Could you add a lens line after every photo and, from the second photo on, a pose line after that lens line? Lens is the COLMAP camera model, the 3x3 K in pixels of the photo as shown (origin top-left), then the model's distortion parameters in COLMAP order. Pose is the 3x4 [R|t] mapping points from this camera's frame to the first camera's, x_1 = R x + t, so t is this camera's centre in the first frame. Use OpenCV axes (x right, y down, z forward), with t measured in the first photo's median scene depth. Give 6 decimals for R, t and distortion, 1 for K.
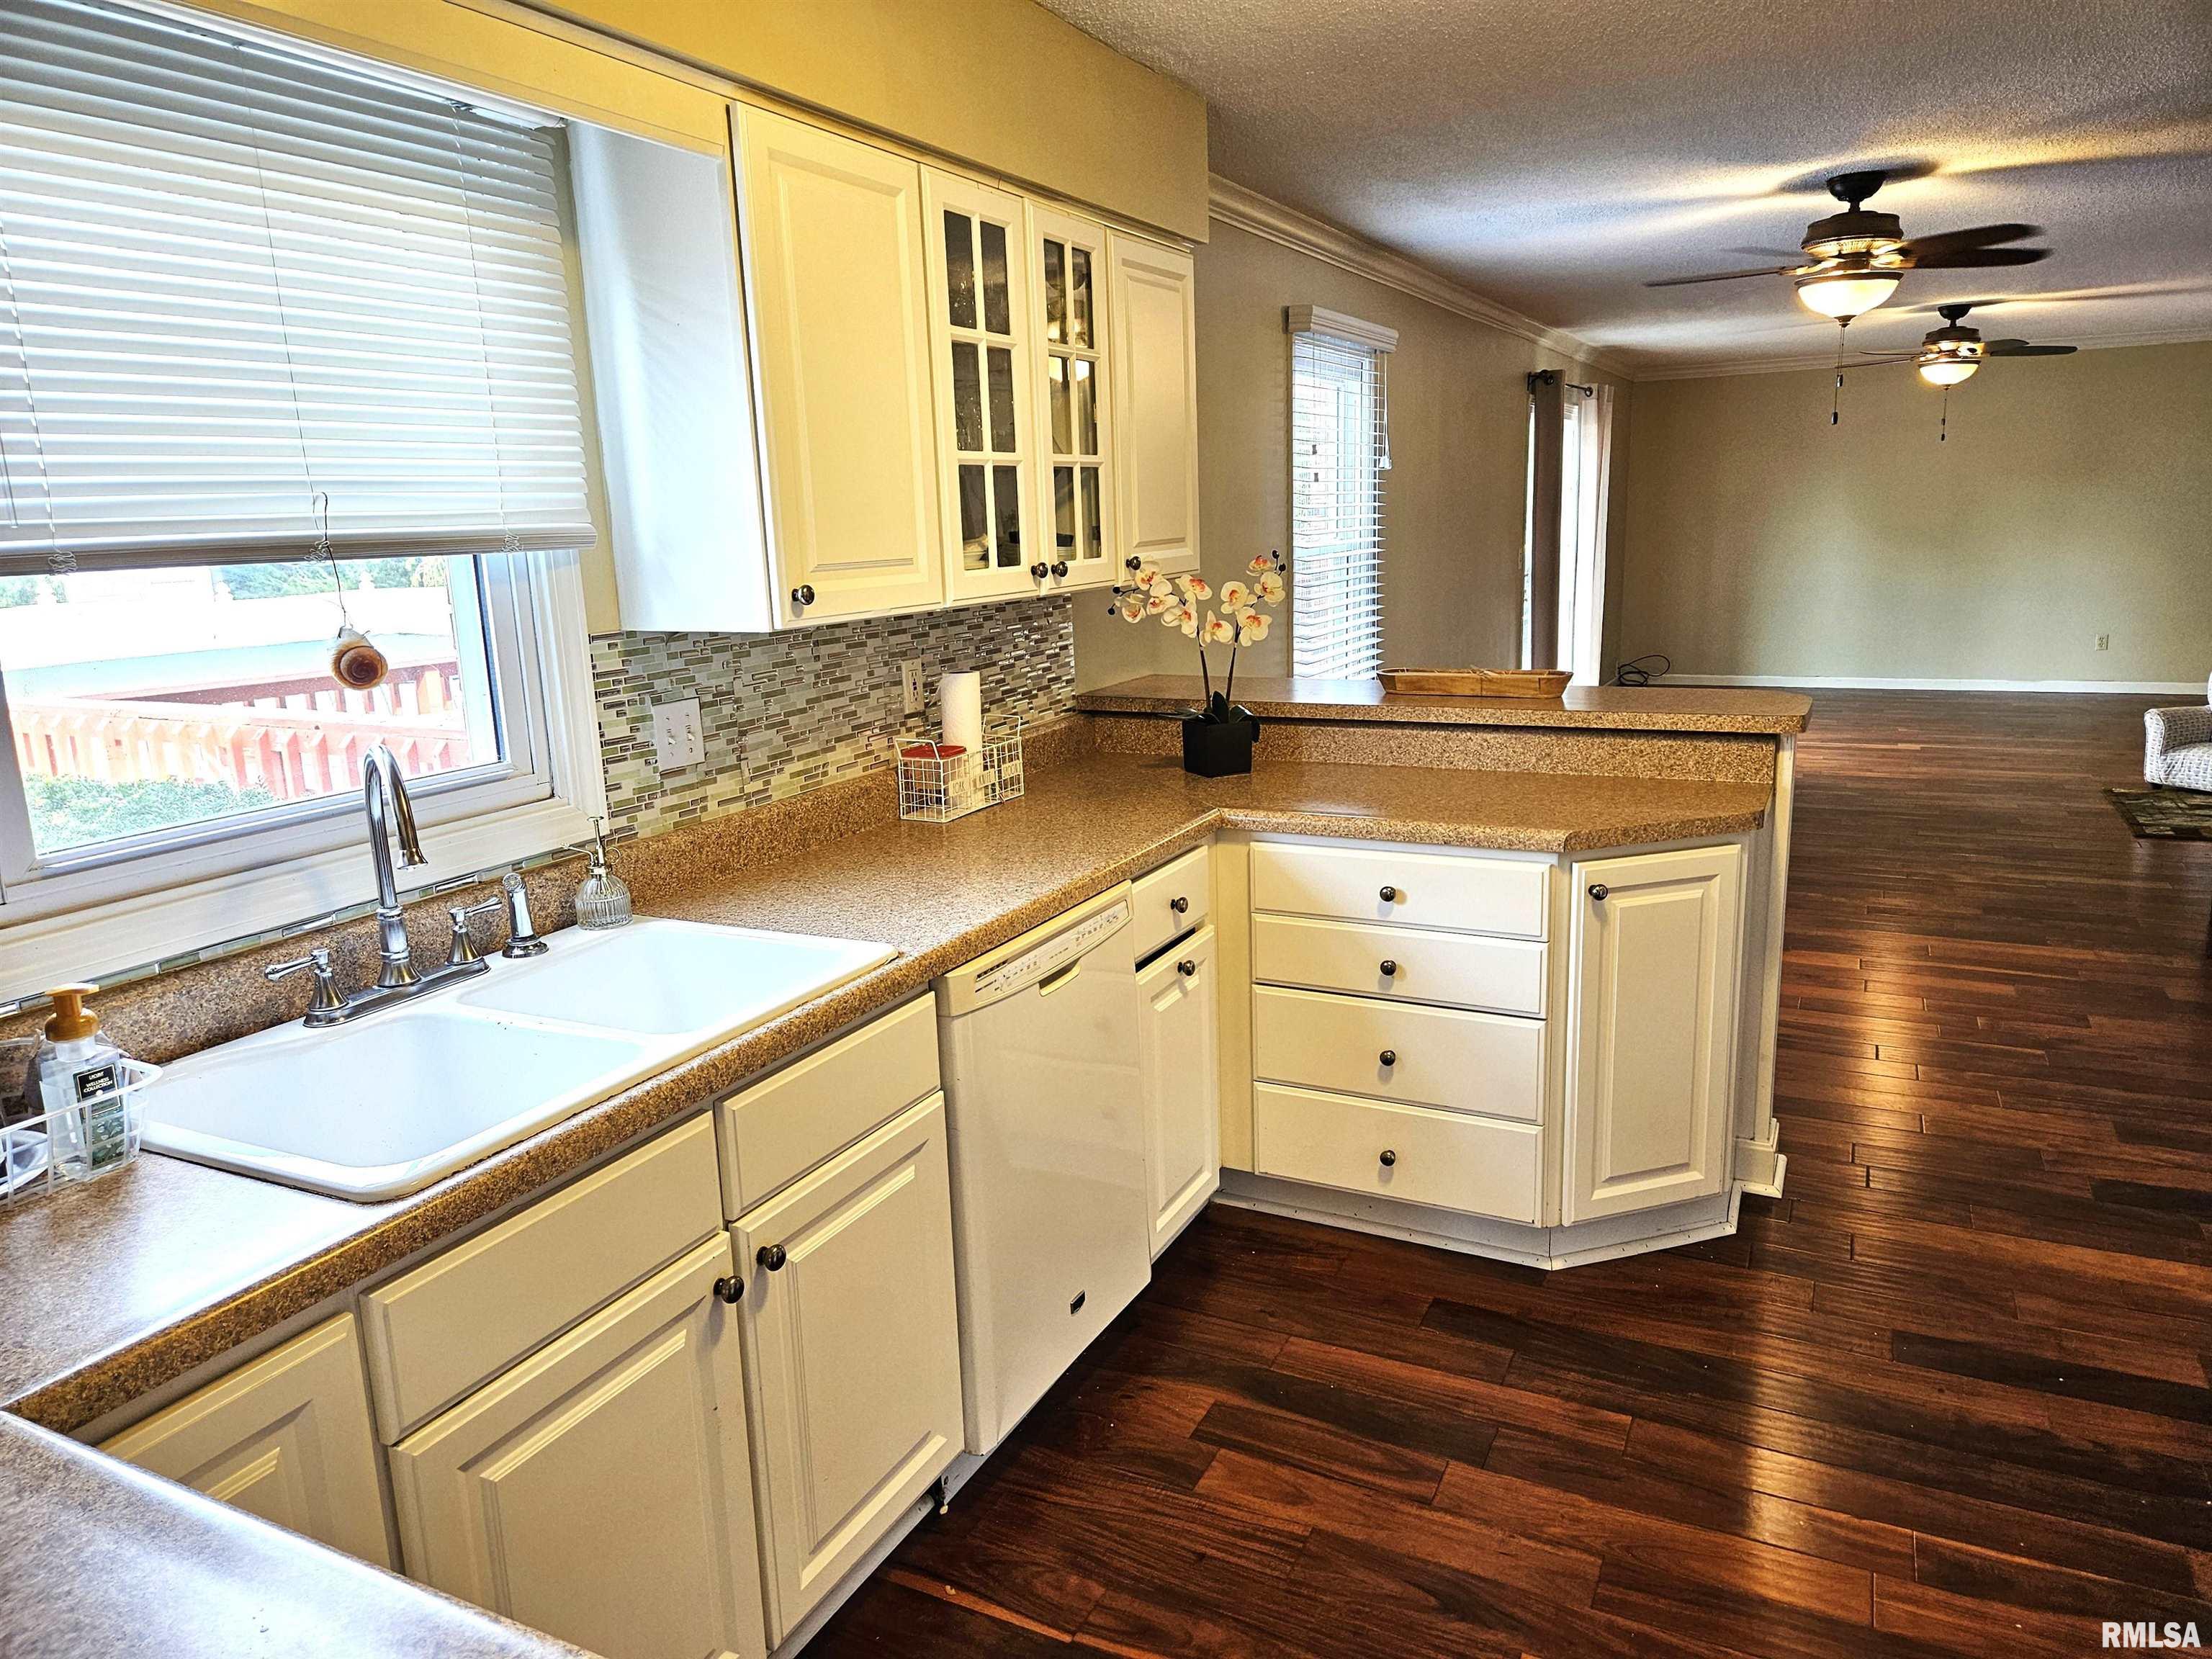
lens RADIAL K [[1477.7, 0, 1131.2], [0, 1477.7, 822.6], [0, 0, 1]] dist [0.094935, -0.073327]
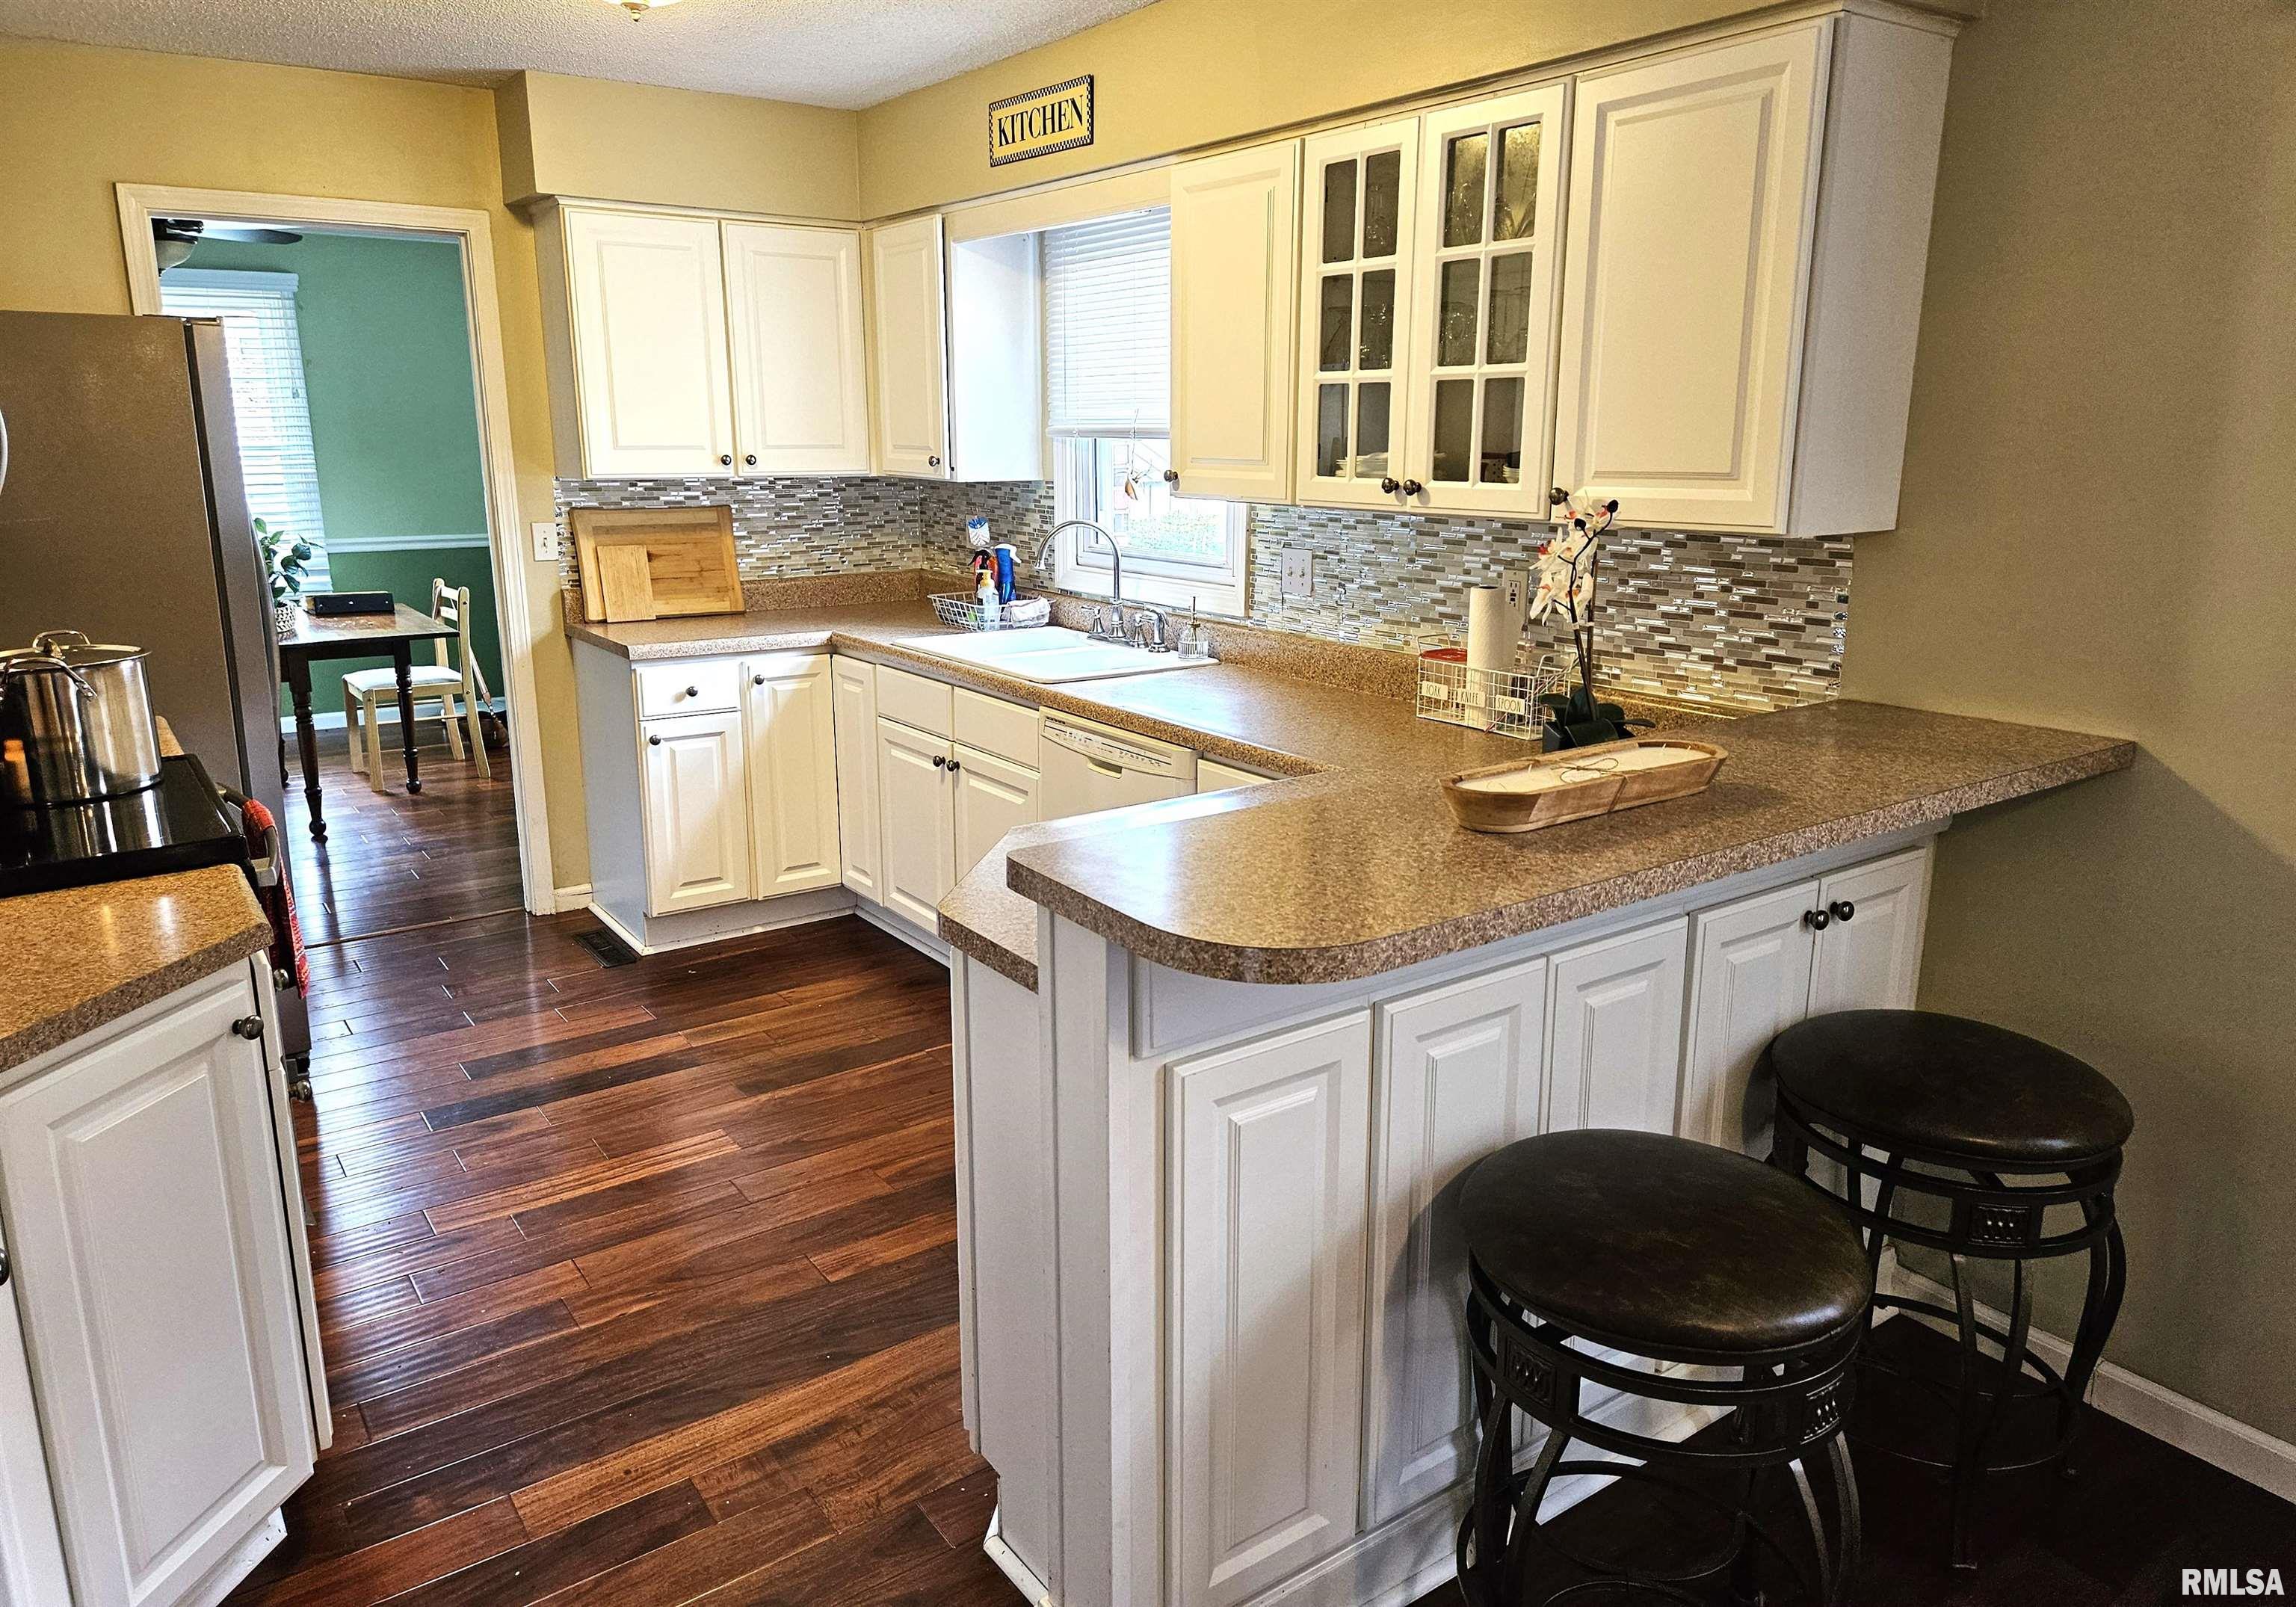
lens RADIAL K [[1530.5, 0, 1141.5], [0, 1530.5, 769.5], [0, 0, 1]] dist [0.061339, -0.001575]
pose [[-0.477735, 0.228008, -0.848400, 0.947850], [-0.165873, 0.924950, 0.341984, -0.320551], [0.862702, 0.304105, -0.404061, 1.334010]]
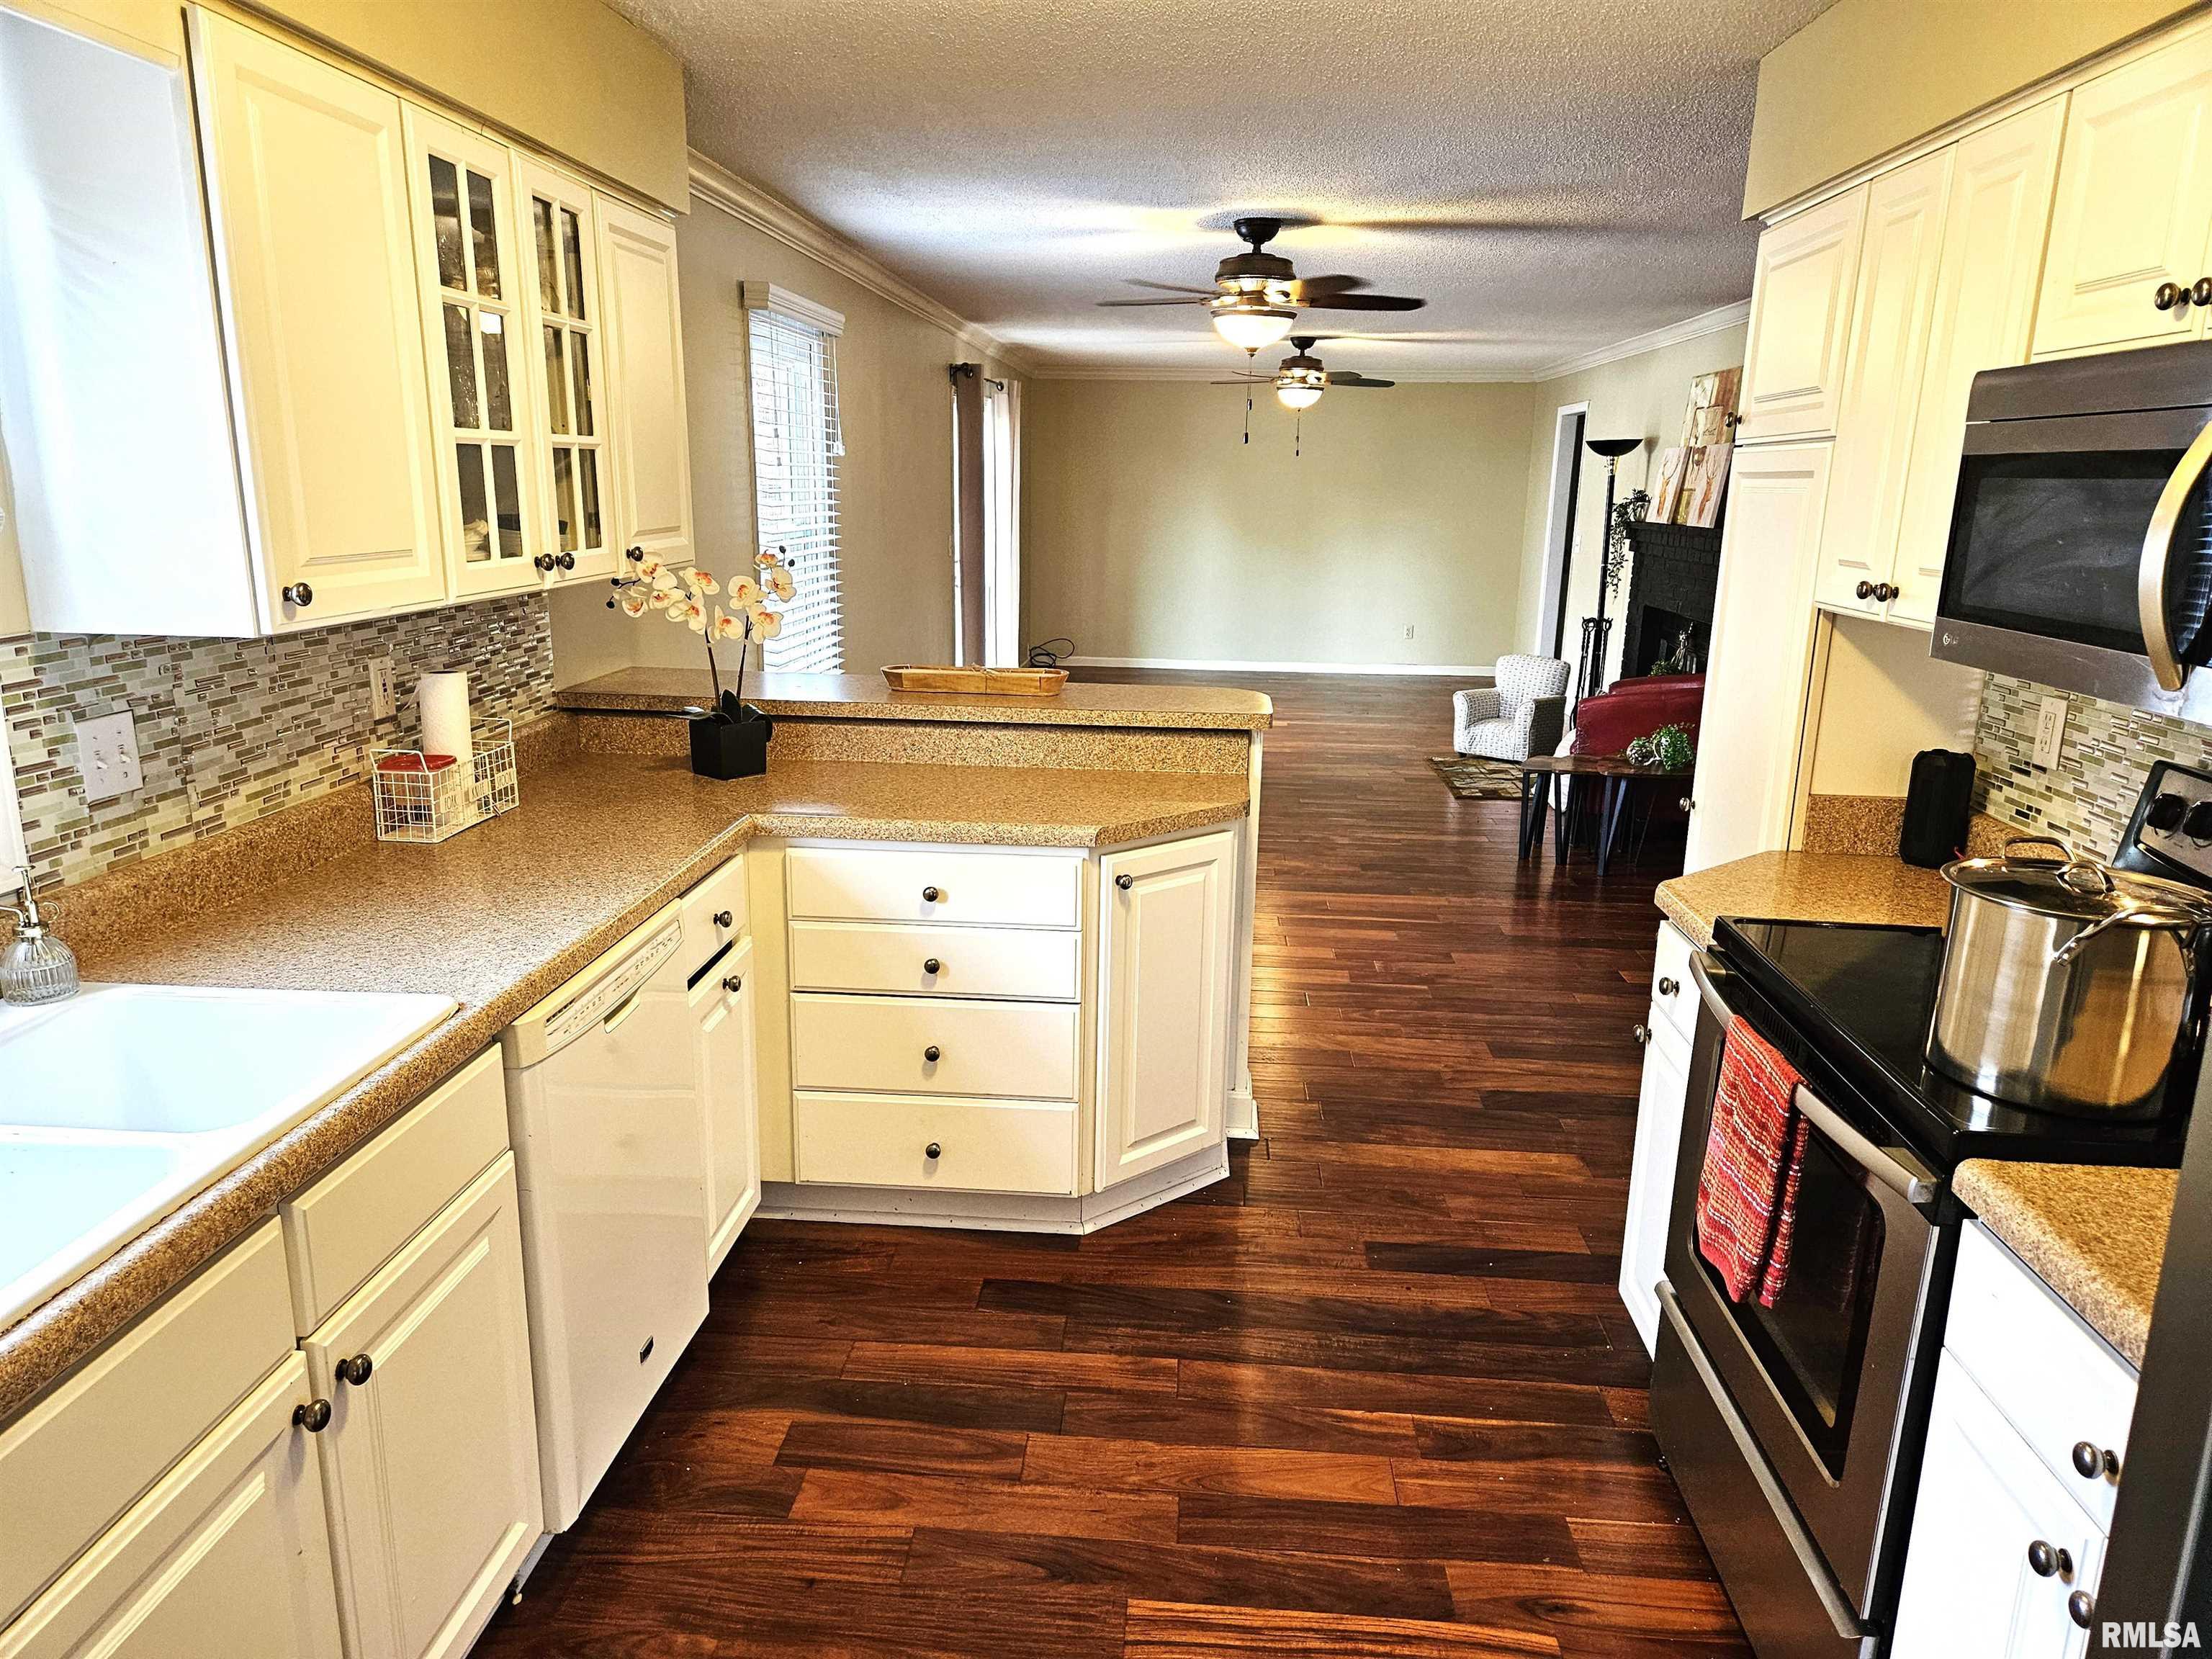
lens RADIAL K [[1473.6, 0, 1099.5], [0, 1473.6, 838.1], [0, 0, 1]] dist [0.090089, -0.076156]
pose [[0.927590, -0.043384, 0.371073, -0.093426], [0.032598, 0.998845, 0.035292, -0.022285], [-0.372176, -0.020640, 0.927933, 0.018590]]
